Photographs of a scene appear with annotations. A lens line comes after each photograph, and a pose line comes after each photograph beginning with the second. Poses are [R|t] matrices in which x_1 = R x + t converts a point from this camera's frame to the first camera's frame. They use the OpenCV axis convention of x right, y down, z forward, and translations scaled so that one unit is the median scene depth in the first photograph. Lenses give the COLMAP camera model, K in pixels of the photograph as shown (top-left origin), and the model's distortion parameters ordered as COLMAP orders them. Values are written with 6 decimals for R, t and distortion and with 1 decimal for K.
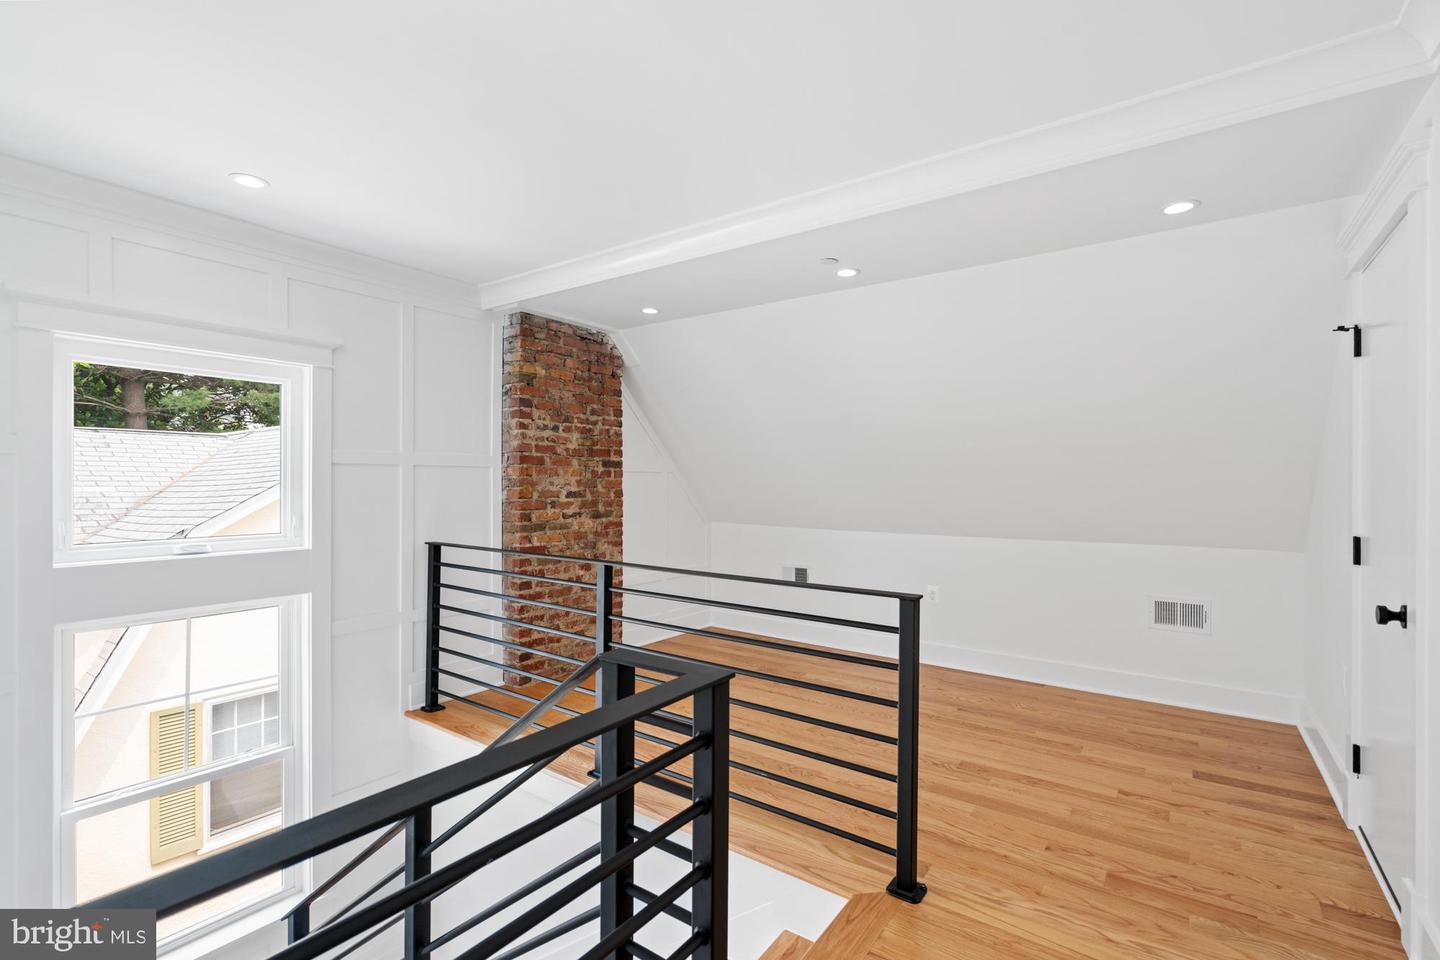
lens RADIAL K [[652.3, 0, 722.6], [0, 652.3, 484.7], [0, 0, 1]] dist [-0.002428, 0.000463]
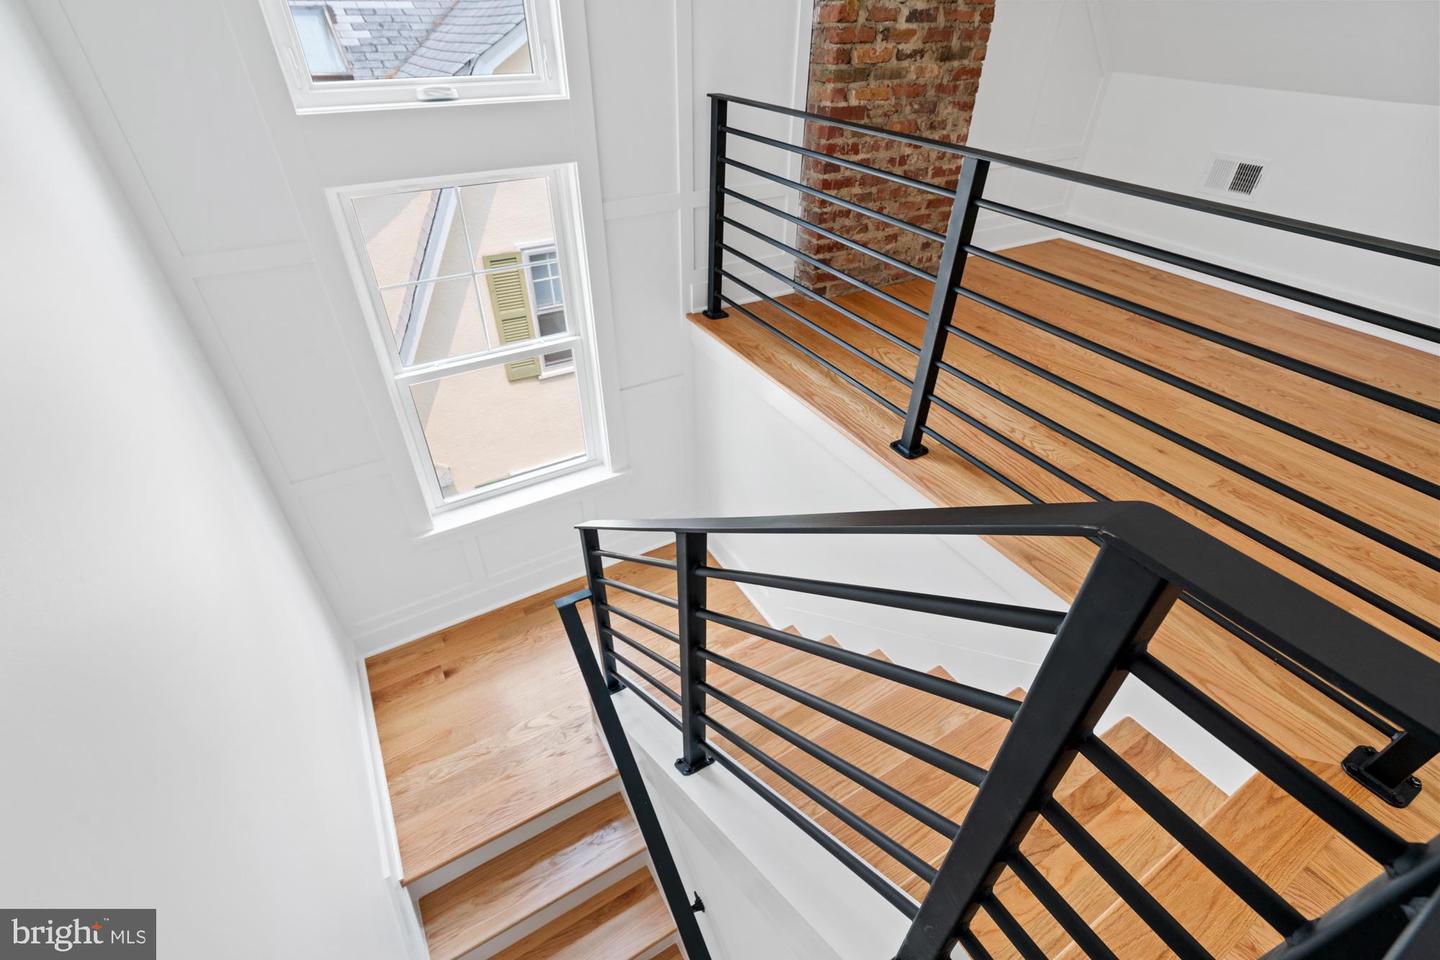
lens RADIAL K [[652.3, 0, 711.0], [0, 652.3, 486.3], [0, 0, 1]] dist [-0.002428, 0.000463]
pose [[0.908432, 0.252013, -0.333527, -0.089758], [-0.004588, 0.803812, 0.594865, 0.007193], [0.418007, -0.538865, 0.731365, 0.210298]]
